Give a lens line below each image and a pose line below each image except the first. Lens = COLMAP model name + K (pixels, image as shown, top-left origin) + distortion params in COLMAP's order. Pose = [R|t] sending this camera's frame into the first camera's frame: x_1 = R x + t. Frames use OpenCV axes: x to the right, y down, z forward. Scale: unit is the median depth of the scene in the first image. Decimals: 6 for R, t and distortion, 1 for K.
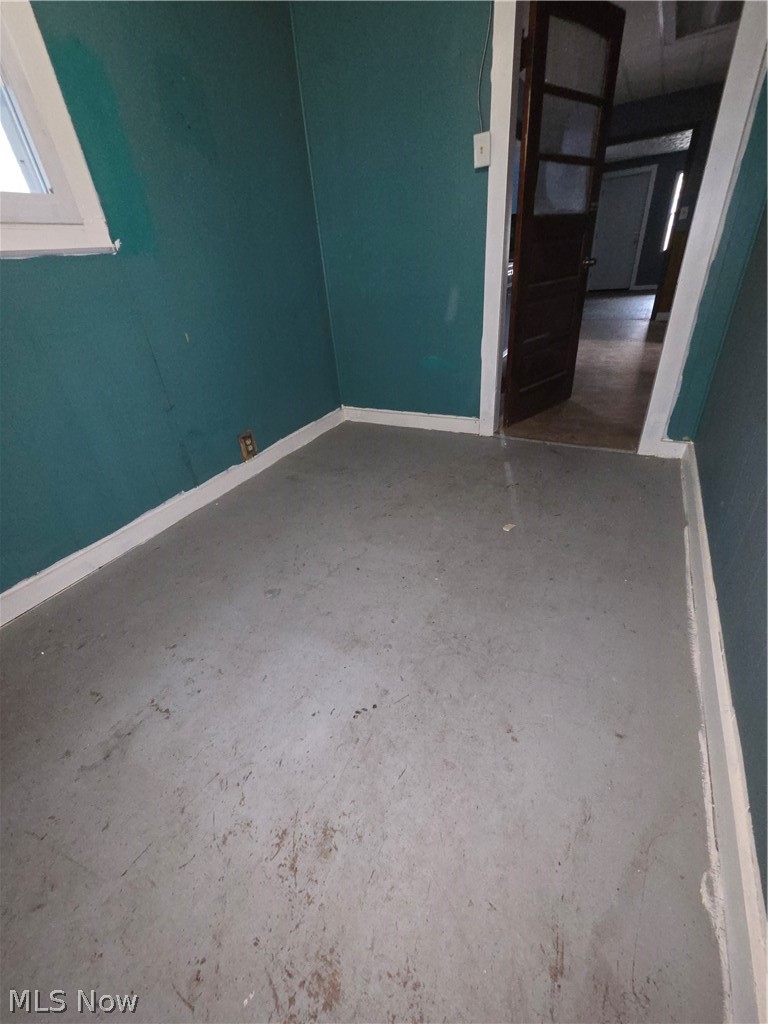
lens RADIAL K [[418.1, 0, 380.4], [0, 418.1, 511.0], [0, 0, 1]] dist [0.001880, -0.000677]
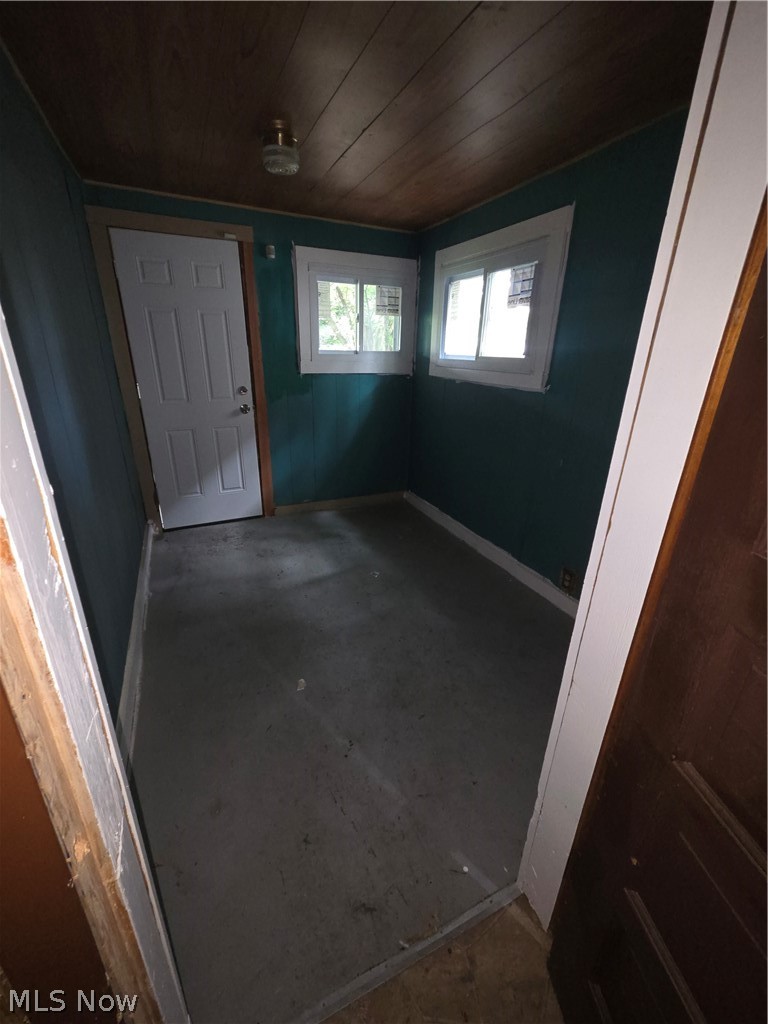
lens RADIAL K [[418.1, 0, 381.3], [0, 418.1, 509.1], [0, 0, 1]] dist [0.001880, -0.000677]
pose [[-0.592706, 0.366818, -0.717038, 0.635033], [-0.378908, 0.658603, 0.650131, -0.815849], [0.710724, 0.657028, -0.251367, 0.930146]]
